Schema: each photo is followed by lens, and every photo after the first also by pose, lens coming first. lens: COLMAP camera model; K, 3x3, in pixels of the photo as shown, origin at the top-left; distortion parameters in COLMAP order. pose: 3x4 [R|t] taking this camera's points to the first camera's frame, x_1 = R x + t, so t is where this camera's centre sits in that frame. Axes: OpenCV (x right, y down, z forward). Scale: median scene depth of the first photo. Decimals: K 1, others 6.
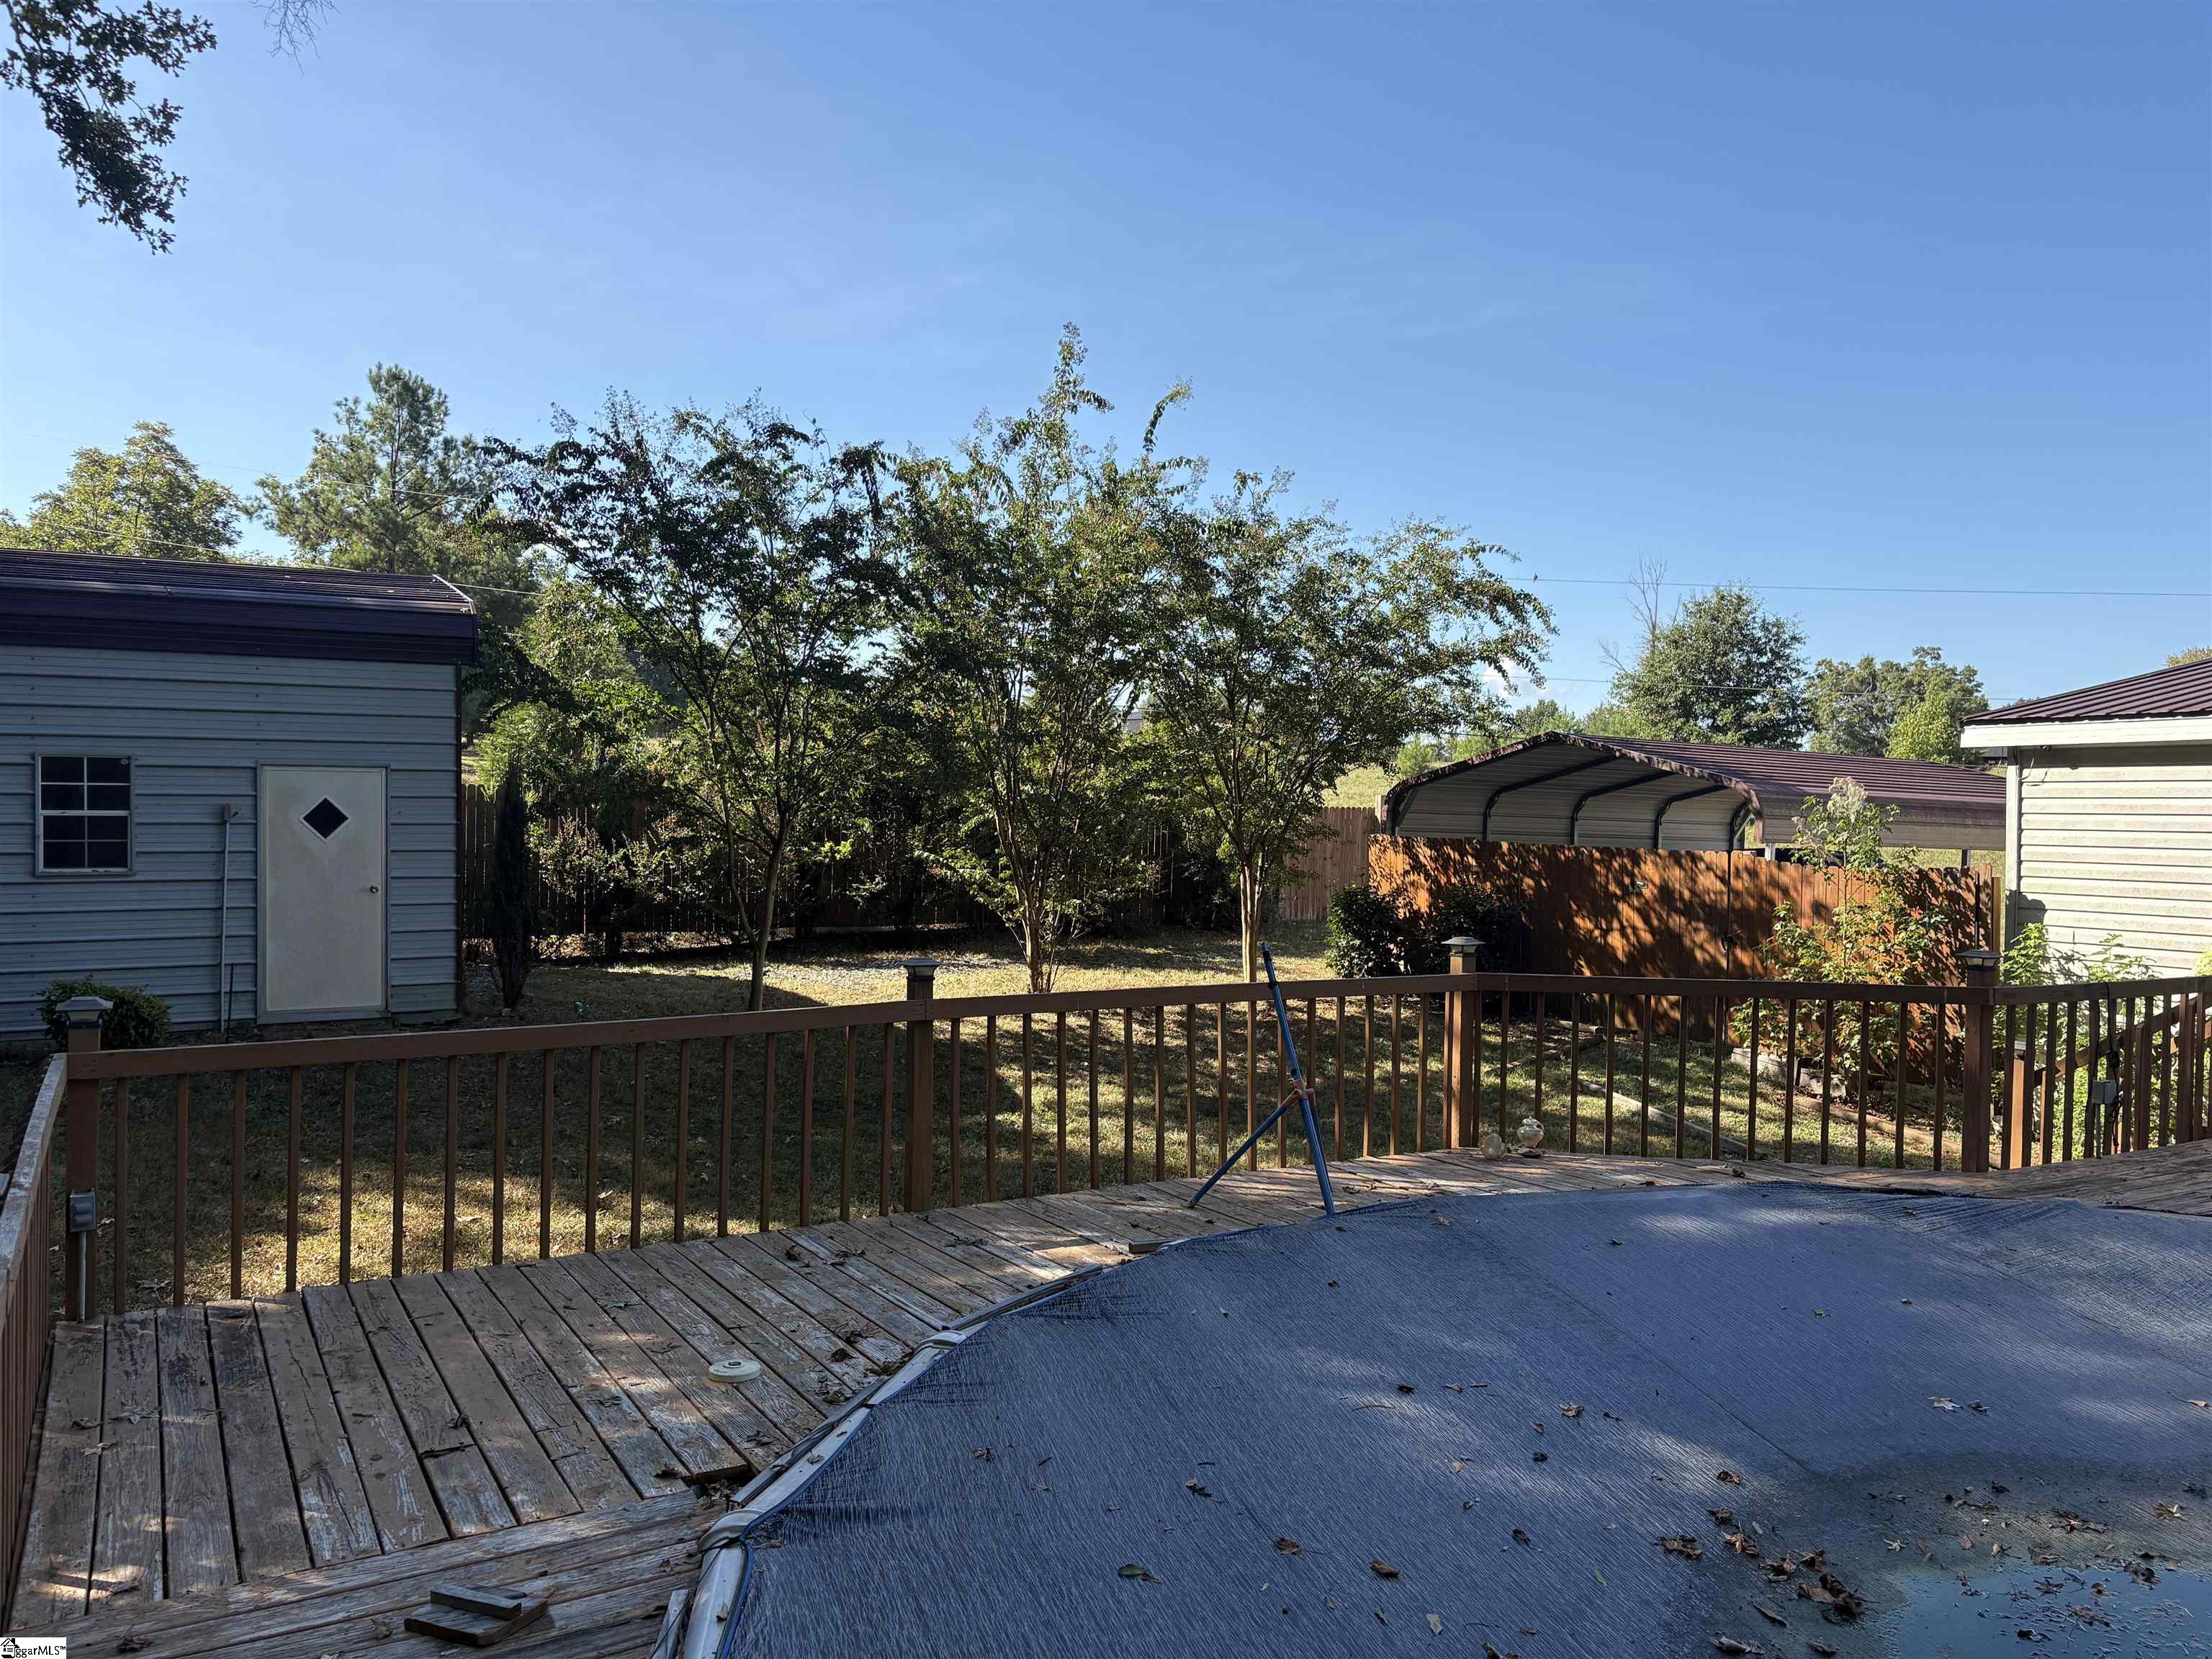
lens RADIAL K [[1657.5, 0, 1109.2], [0, 1657.5, 833.6], [0, 0, 1]] dist [0.098500, -0.114468]
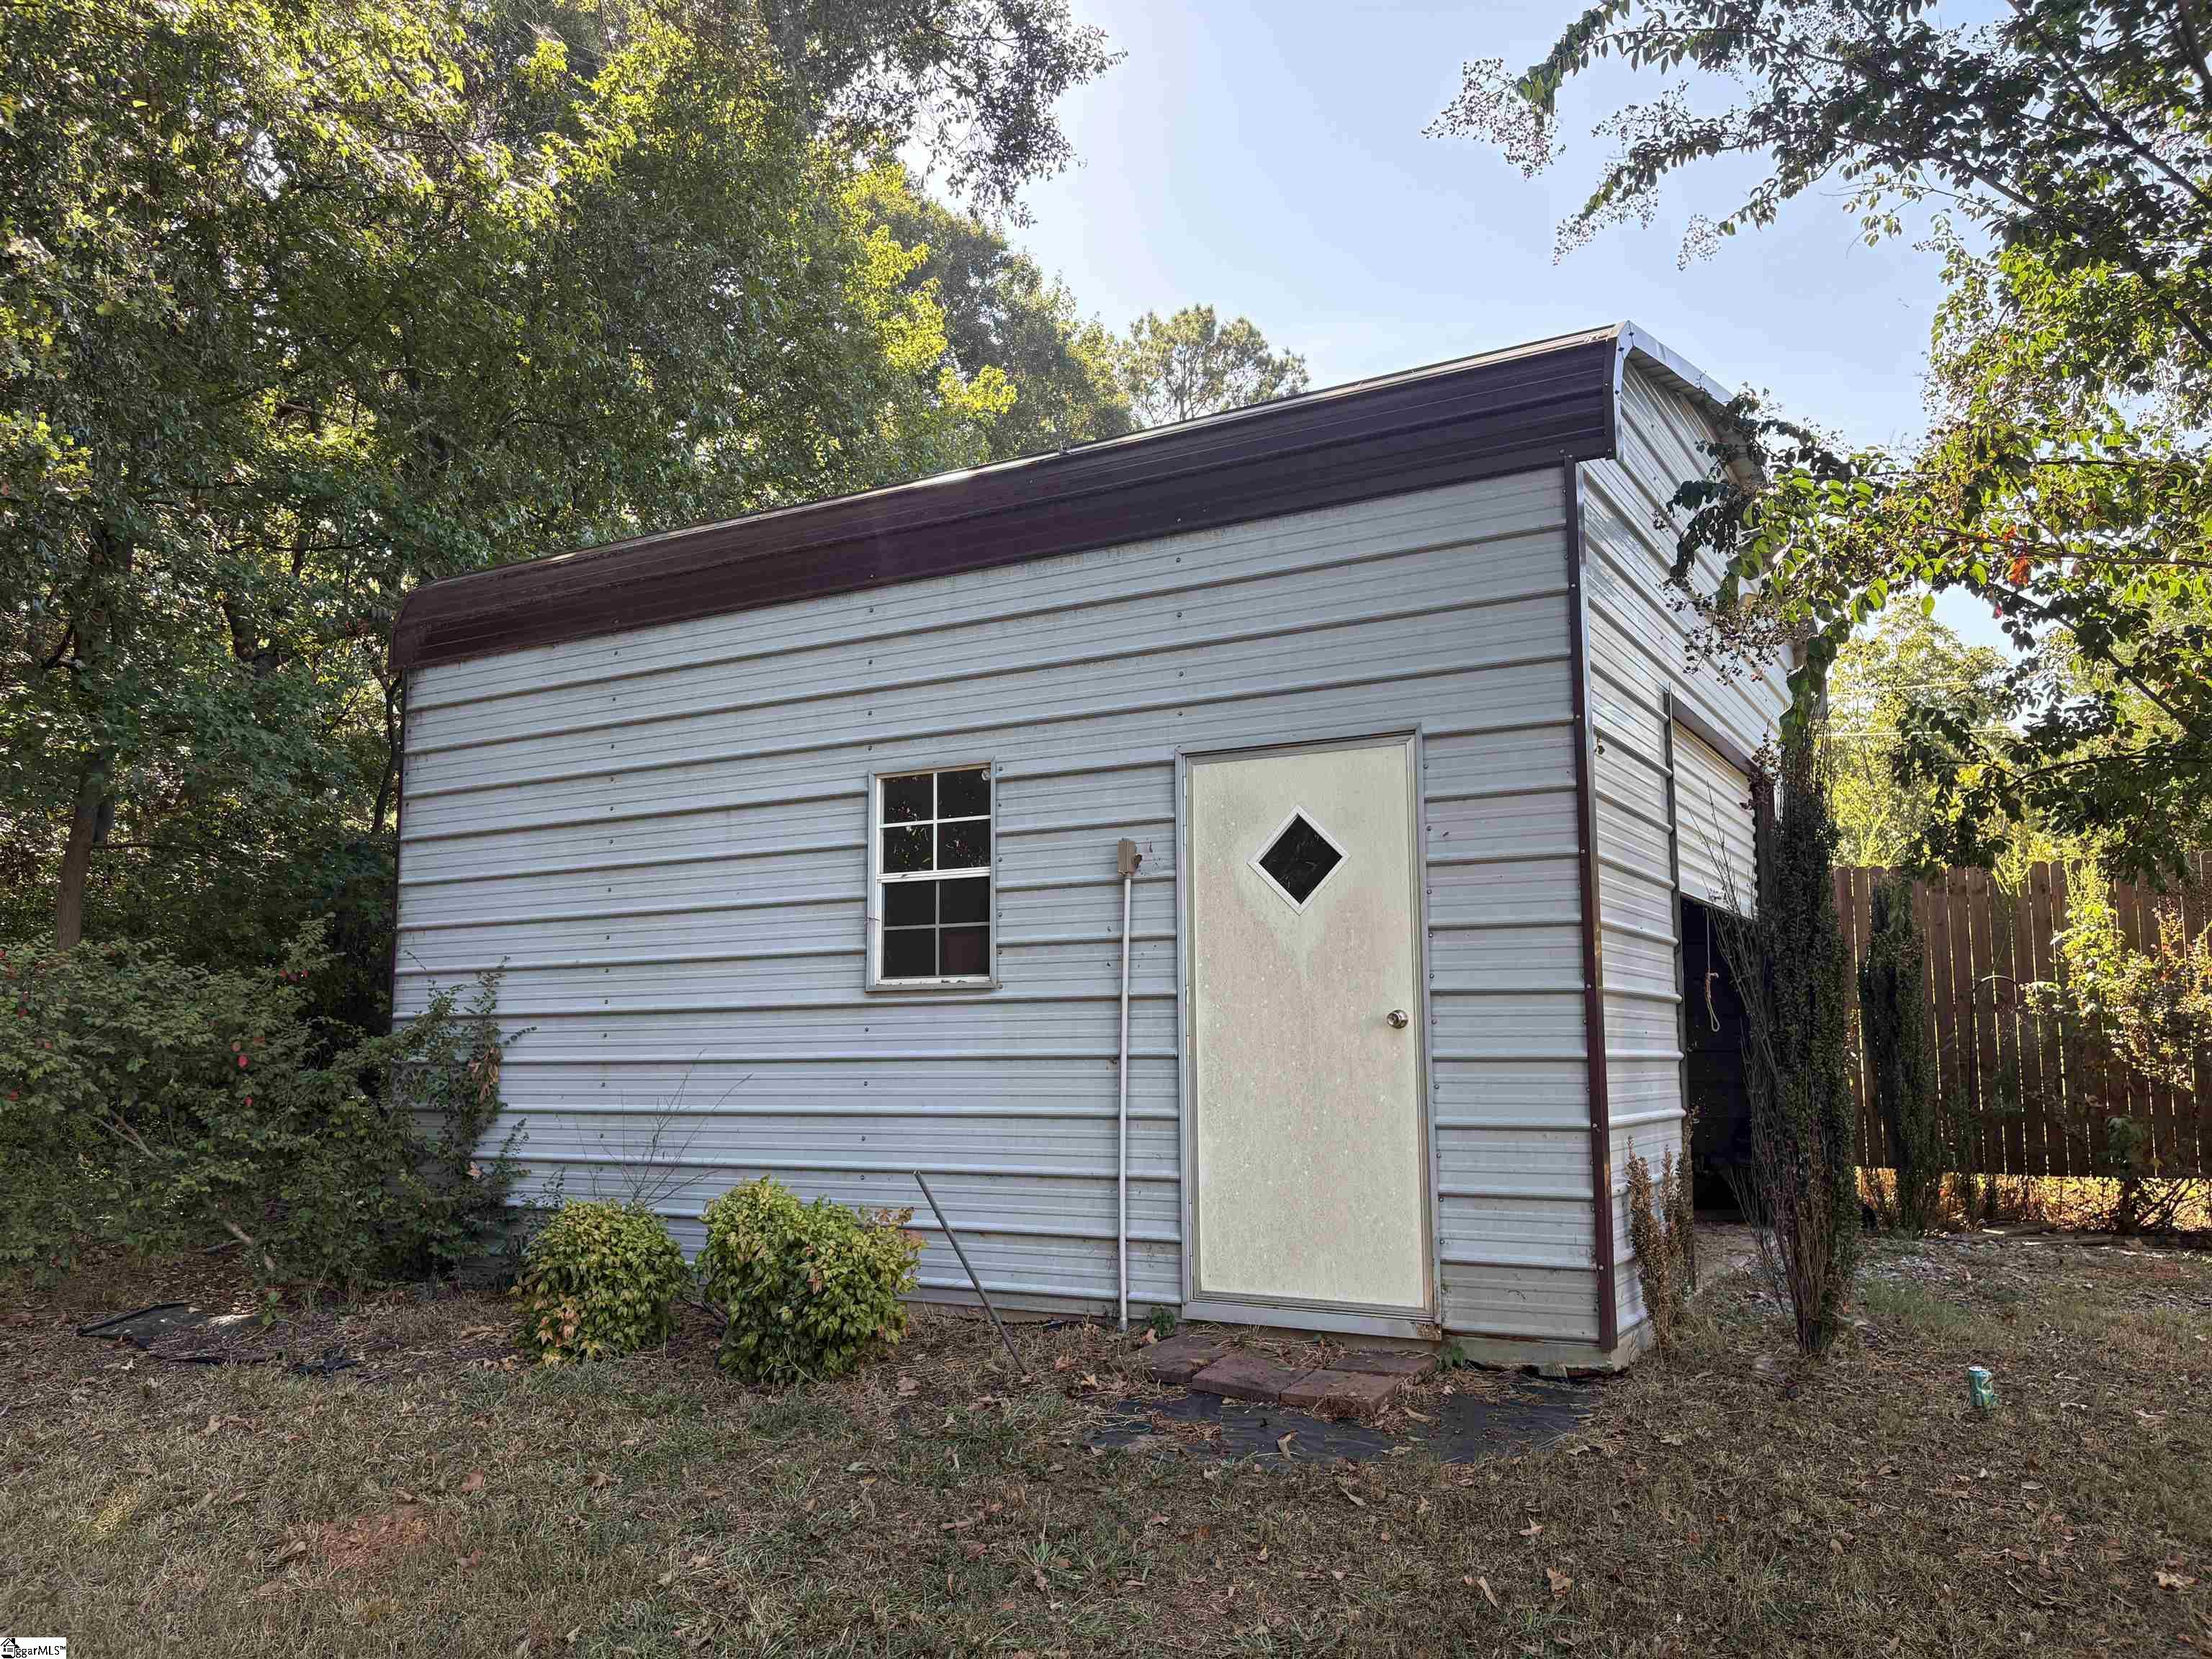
lens RADIAL K [[1657.5, 0, 1109.2], [0, 1657.5, 833.6], [0, 0, 1]] dist [0.098500, -0.114468]
pose [[0.521962, -0.112819, -0.845475, -0.127825], [0.000108, 0.991223, -0.132200, 0.046084], [0.852969, 0.068912, 0.517392, 0.790160]]
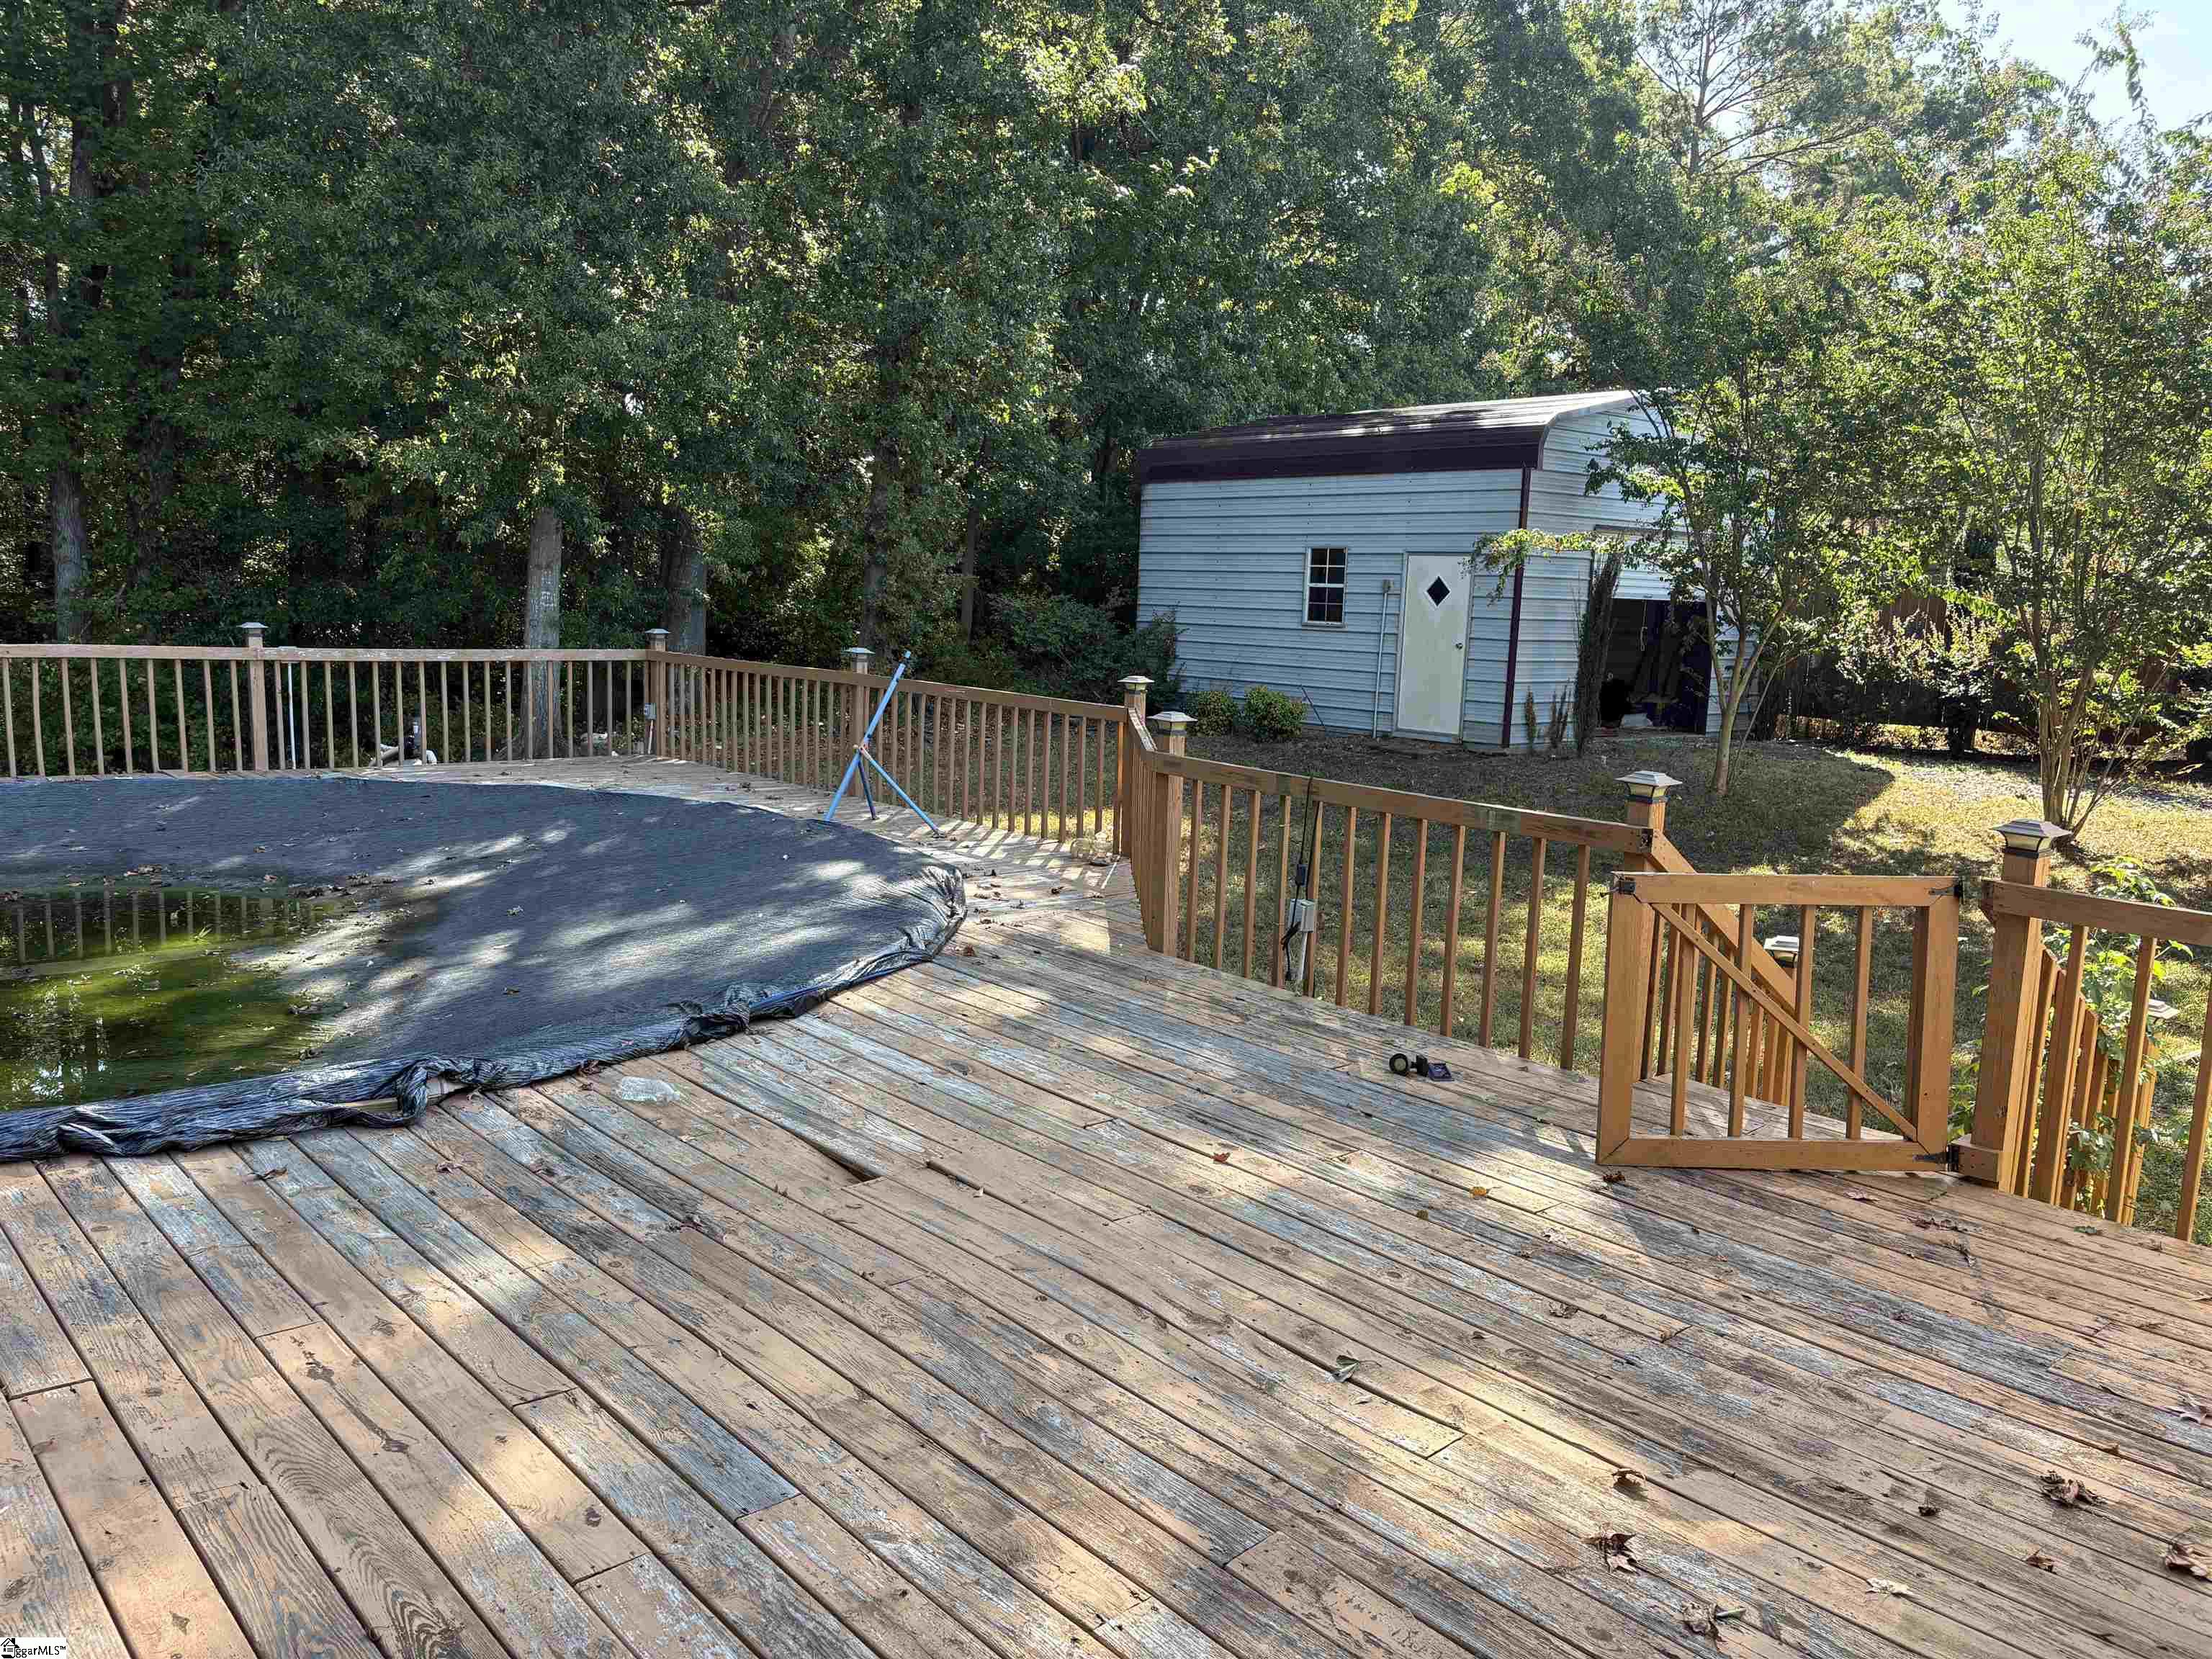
lens RADIAL K [[1657.5, 0, 1109.2], [0, 1657.5, 833.6], [0, 0, 1]] dist [0.098500, -0.114468]
pose [[0.216255, 0.148565, -0.964968, 0.874194], [-0.038888, 0.988881, 0.143531, 0.001729], [0.975562, 0.006487, 0.219628, 0.485088]]
